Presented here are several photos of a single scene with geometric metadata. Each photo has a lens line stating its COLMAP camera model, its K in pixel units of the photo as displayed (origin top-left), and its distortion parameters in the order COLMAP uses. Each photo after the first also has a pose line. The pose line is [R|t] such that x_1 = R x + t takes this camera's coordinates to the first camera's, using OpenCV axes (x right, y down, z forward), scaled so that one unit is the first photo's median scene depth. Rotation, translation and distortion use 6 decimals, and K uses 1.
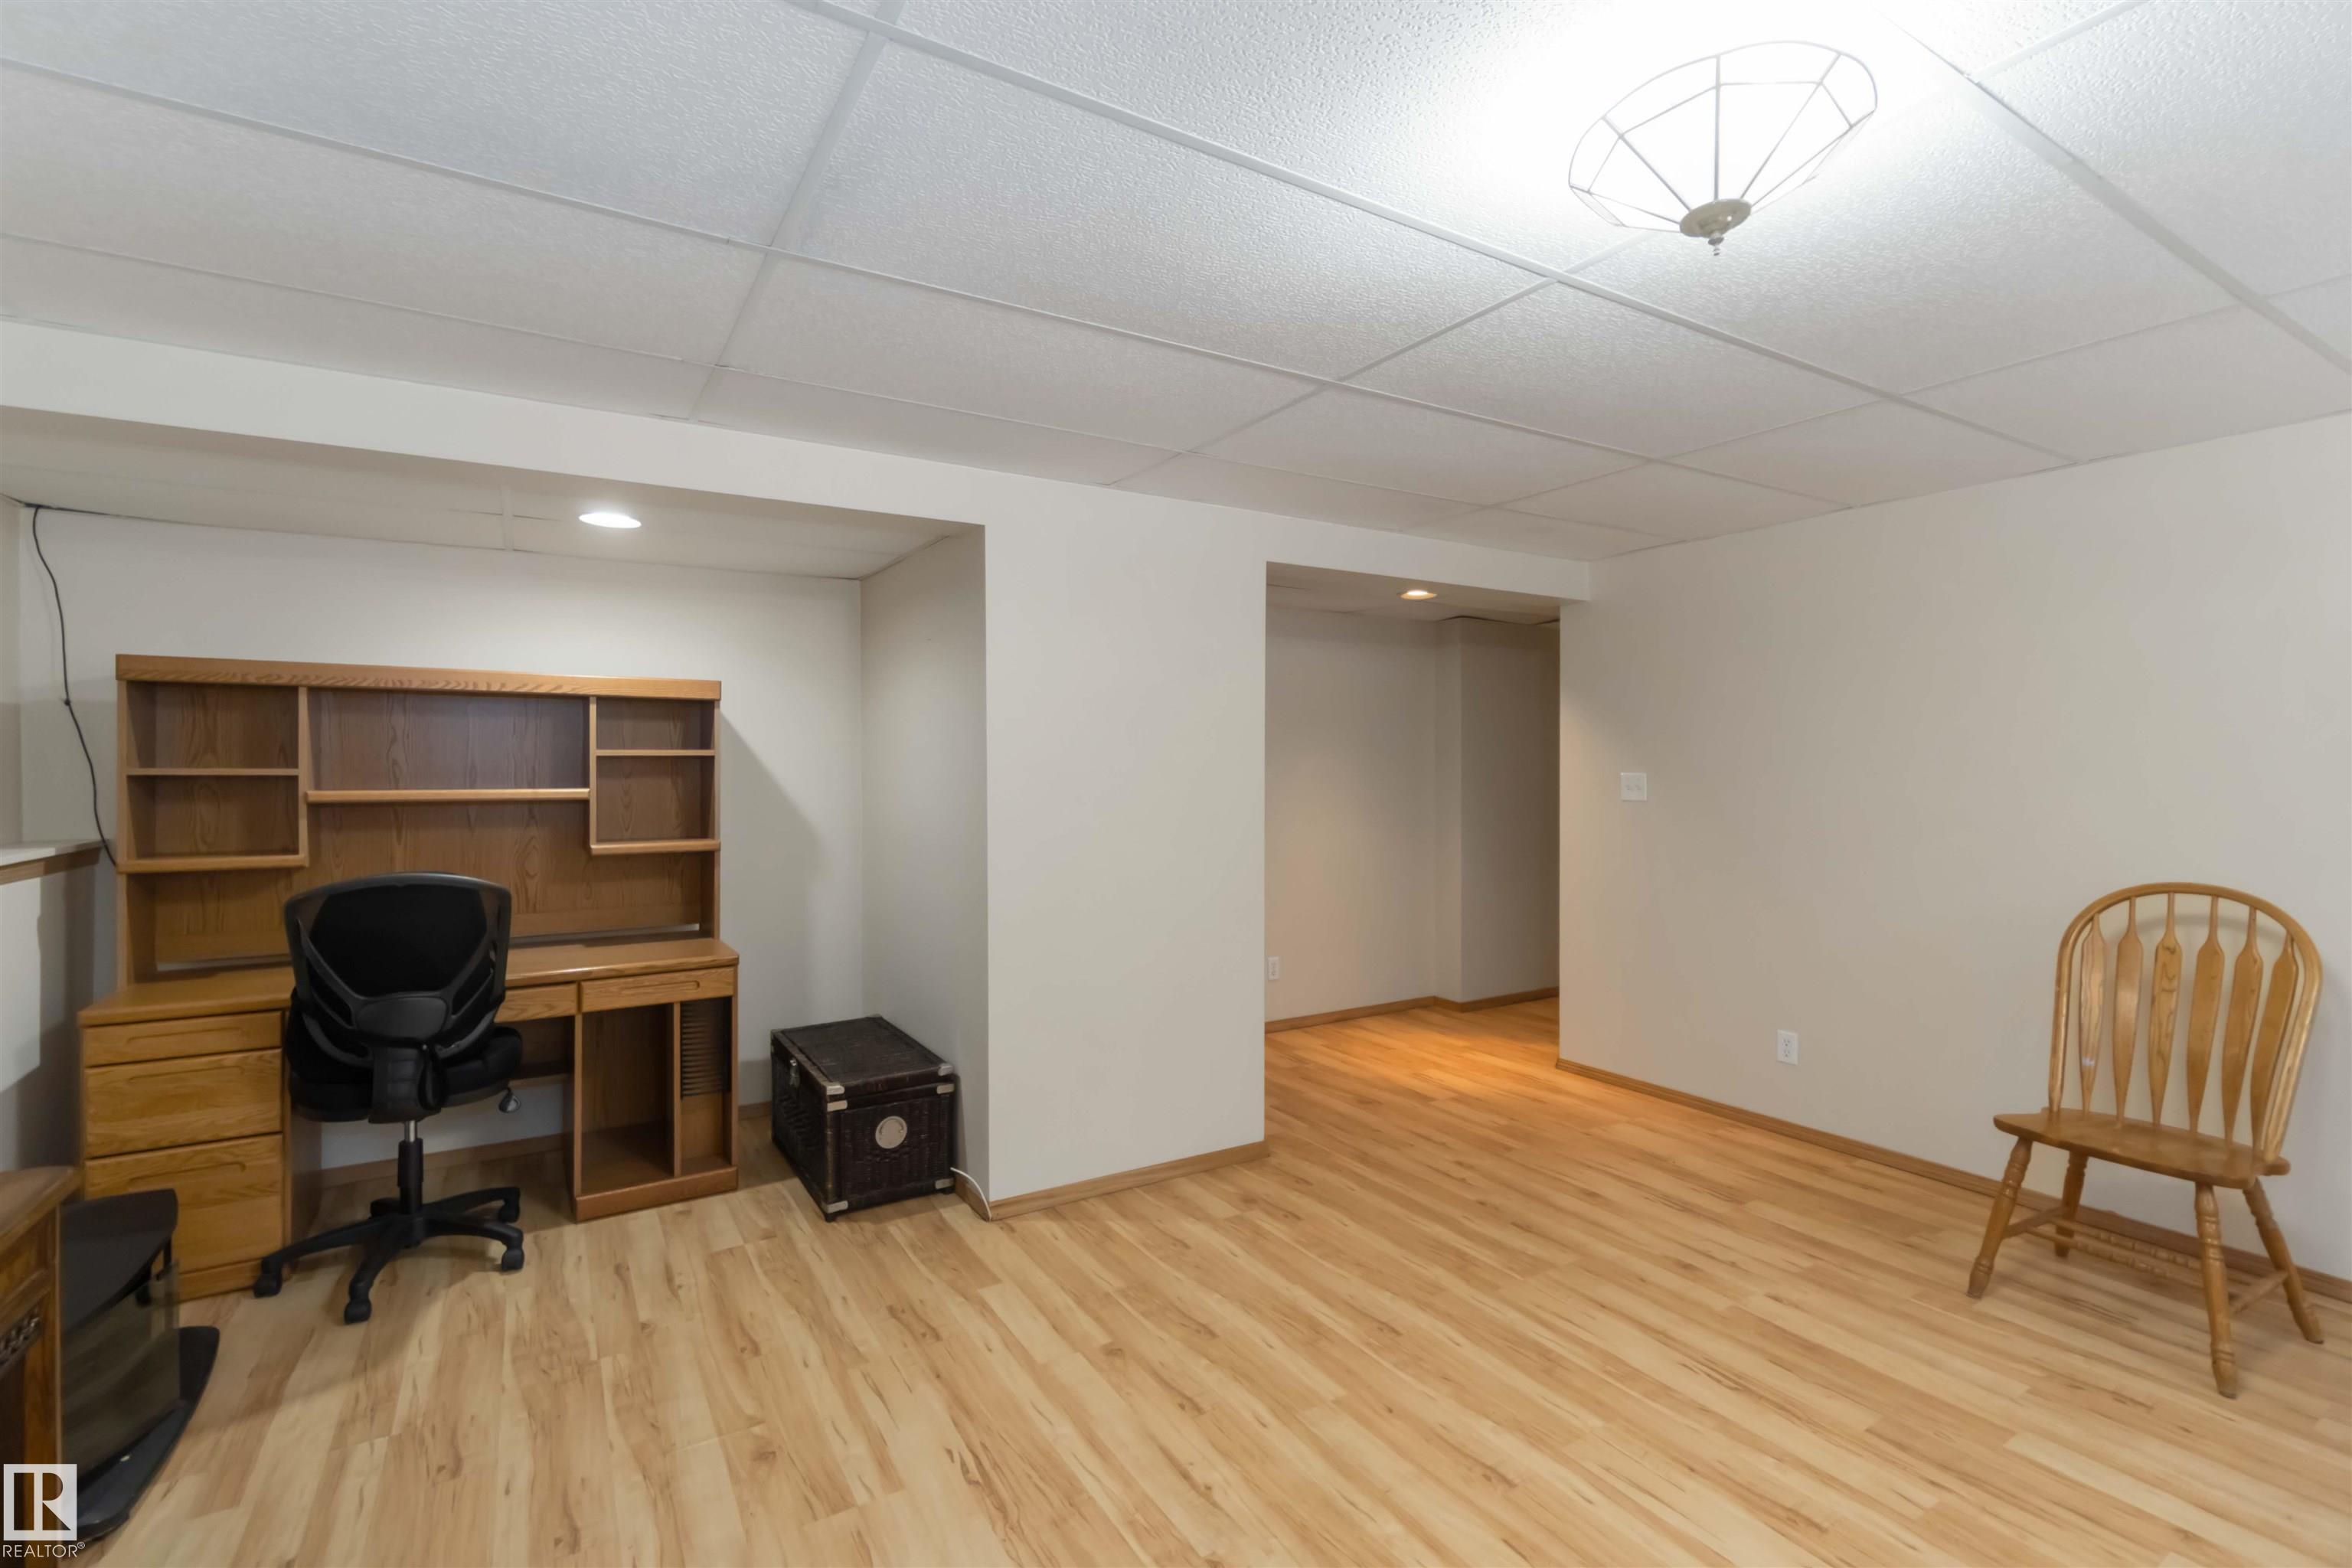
lens RADIAL K [[1025.2, 0, 1149.9], [0, 1025.2, 783.3], [0, 0, 1]] dist [-0.000112, 0.001051]
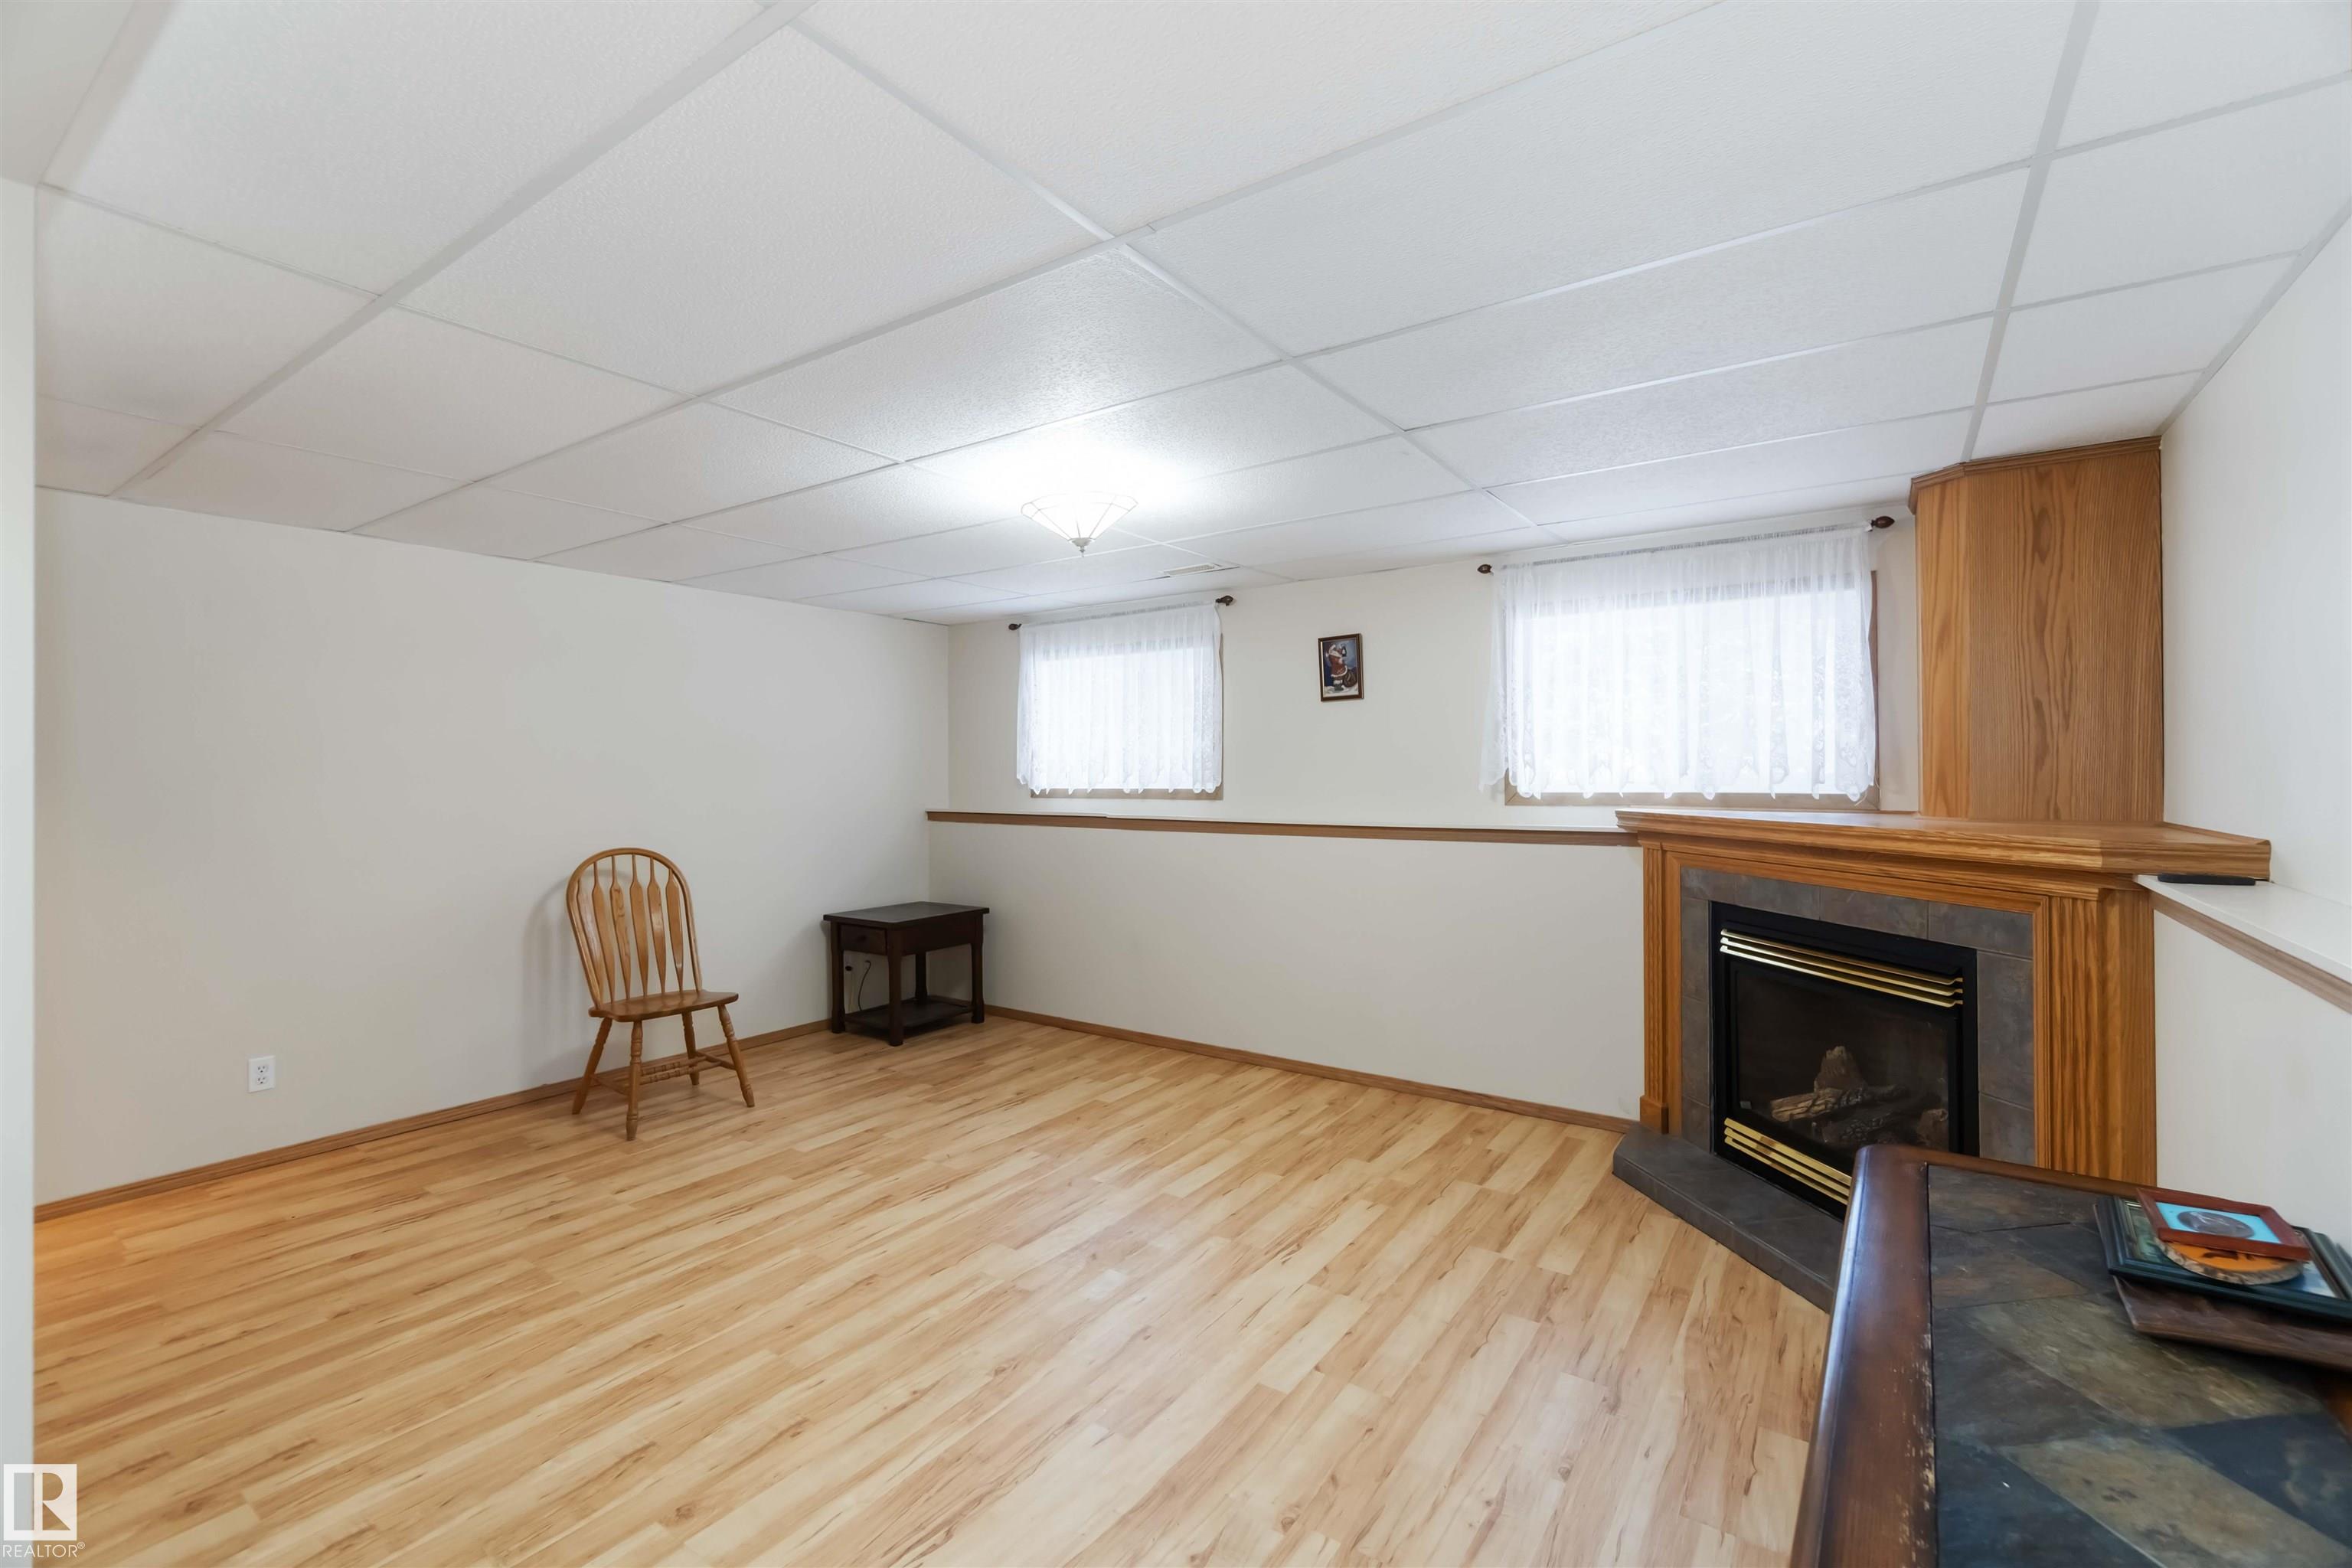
lens RADIAL K [[1025.2, 0, 1174.9], [0, 1025.2, 767.2], [0, 0, 1]] dist [-0.000112, 0.001051]
pose [[-0.412534, 0.005881, 0.910923, -0.840221], [0.015503, 0.999880, 0.000566, -0.015654], [-0.910810, 0.014356, -0.412575, 0.890168]]
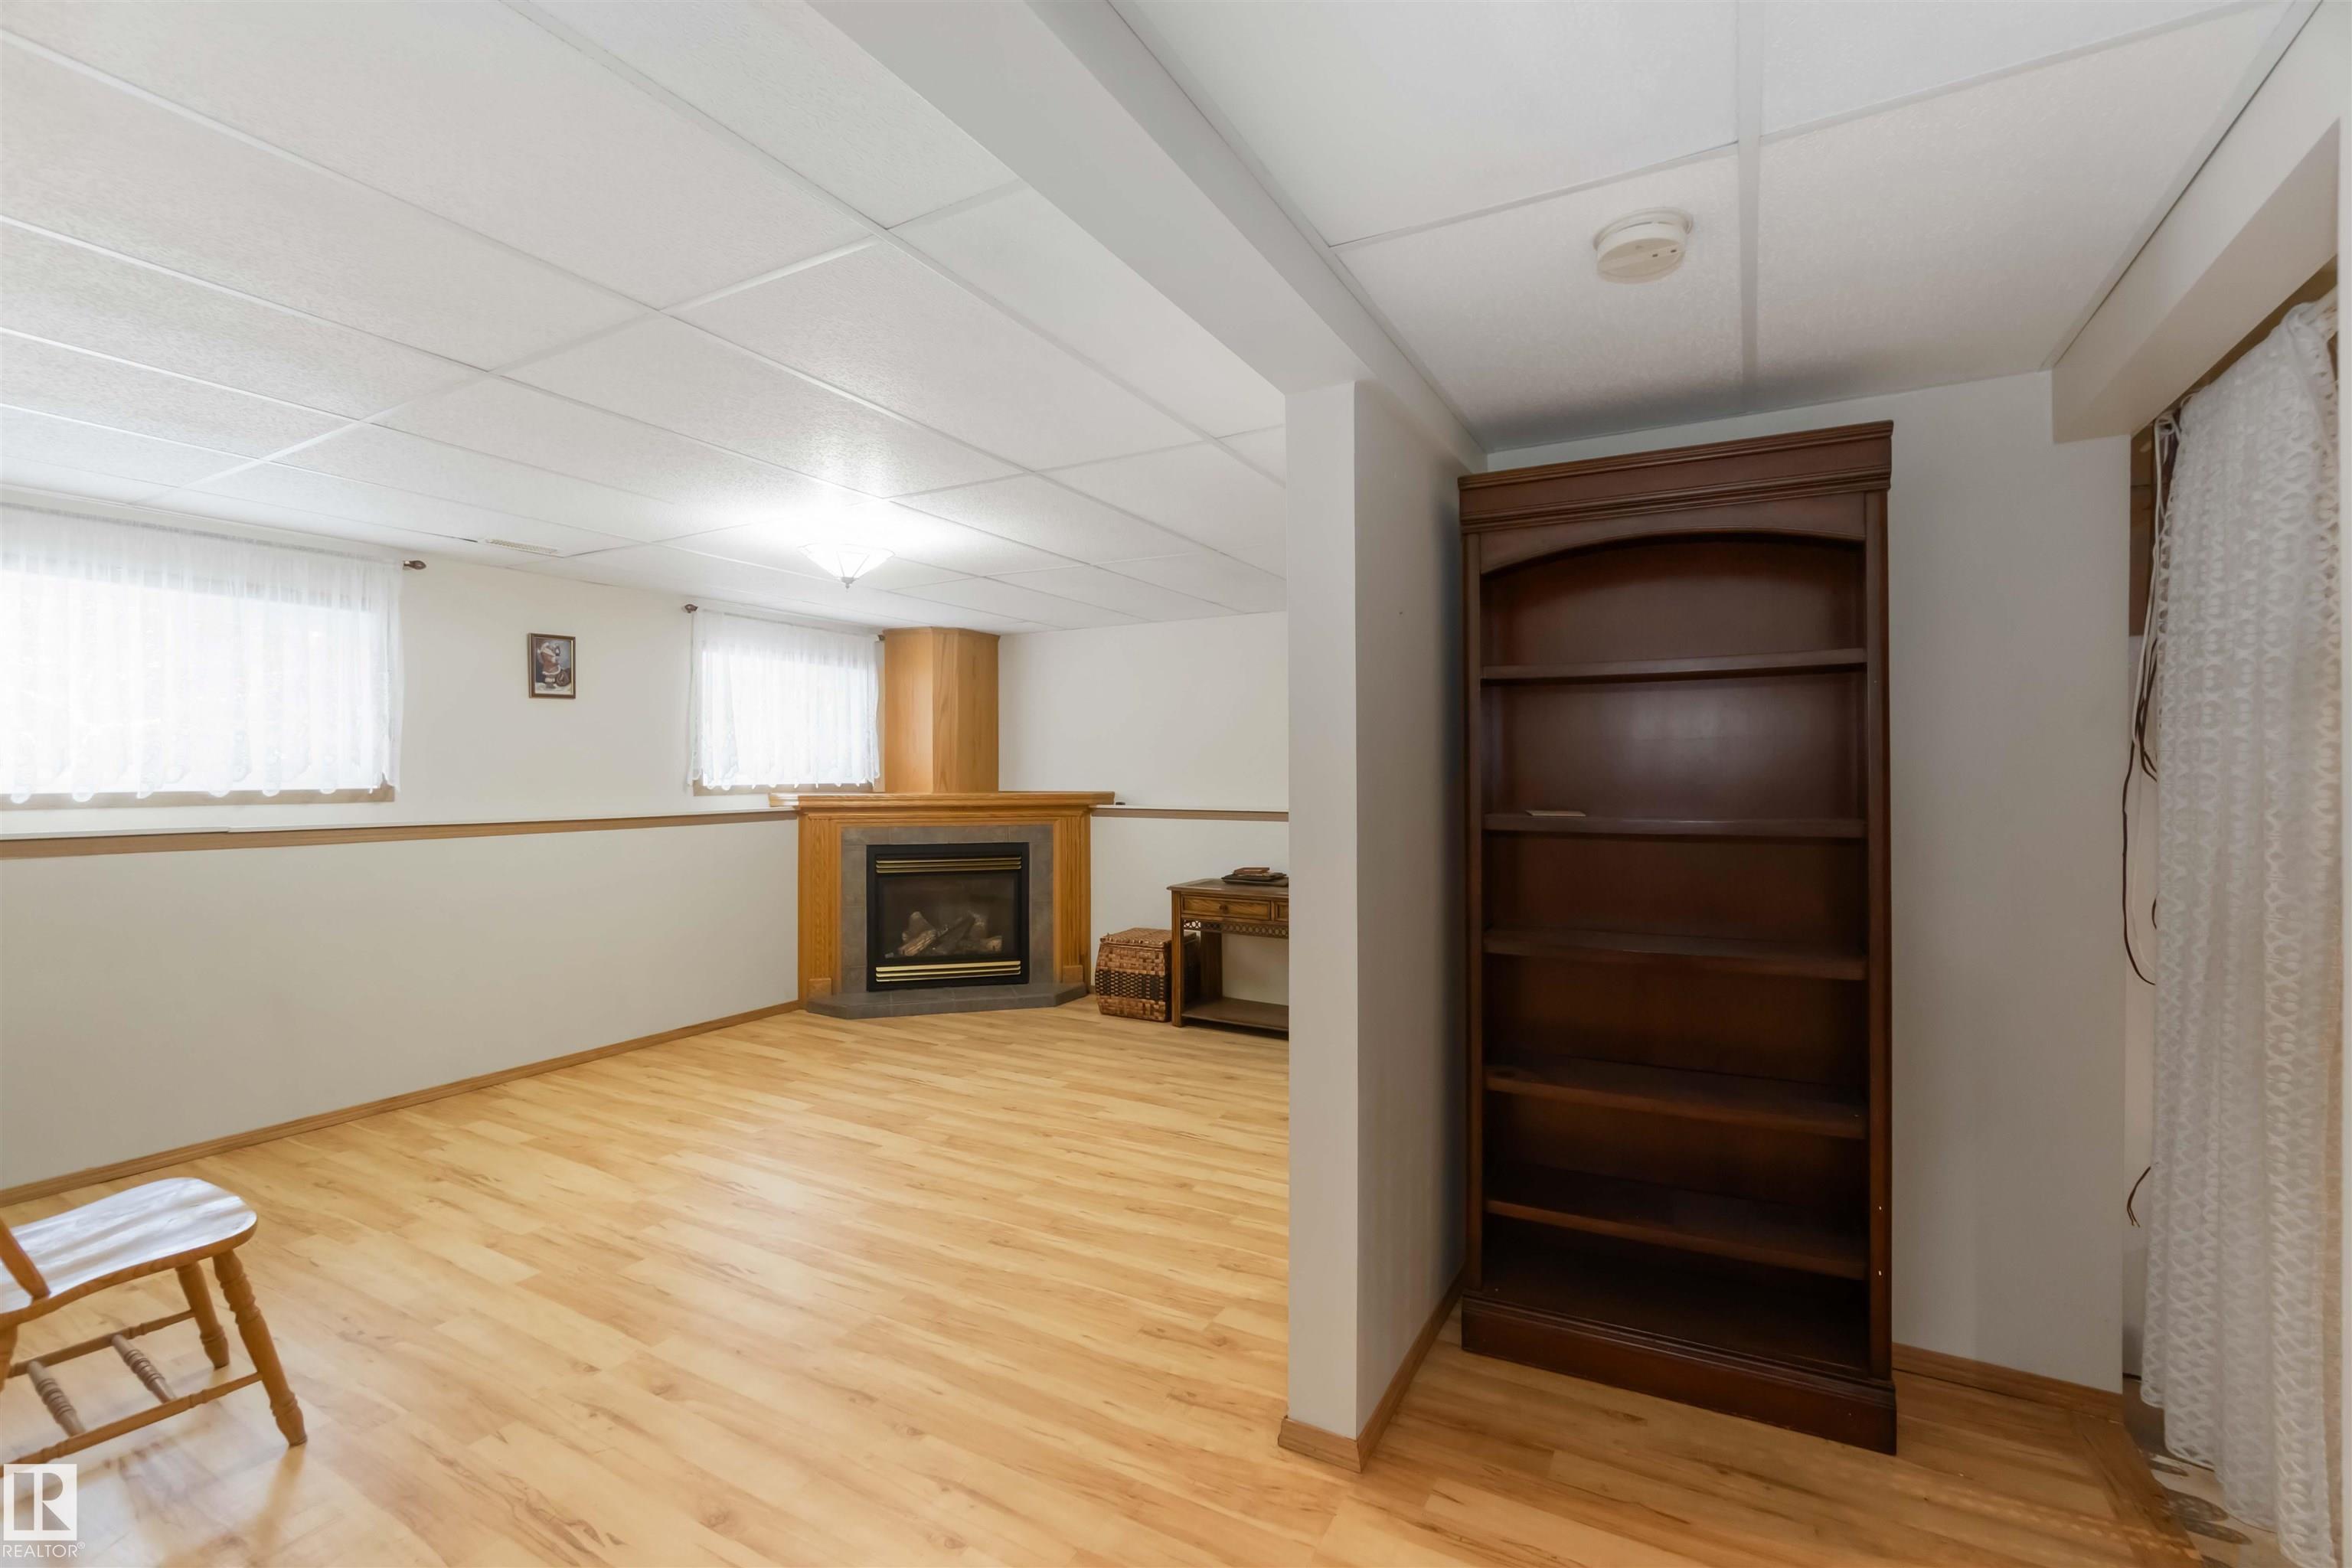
lens RADIAL K [[1025.2, 0, 1164.2], [0, 1025.2, 782.6], [0, 0, 1]] dist [-0.000112, 0.001051]
pose [[-0.864506, 0.005325, -0.502595, 0.624576], [-0.004762, 0.999812, 0.018785, -0.016754], [0.502600, 0.018633, -0.864318, 1.993532]]
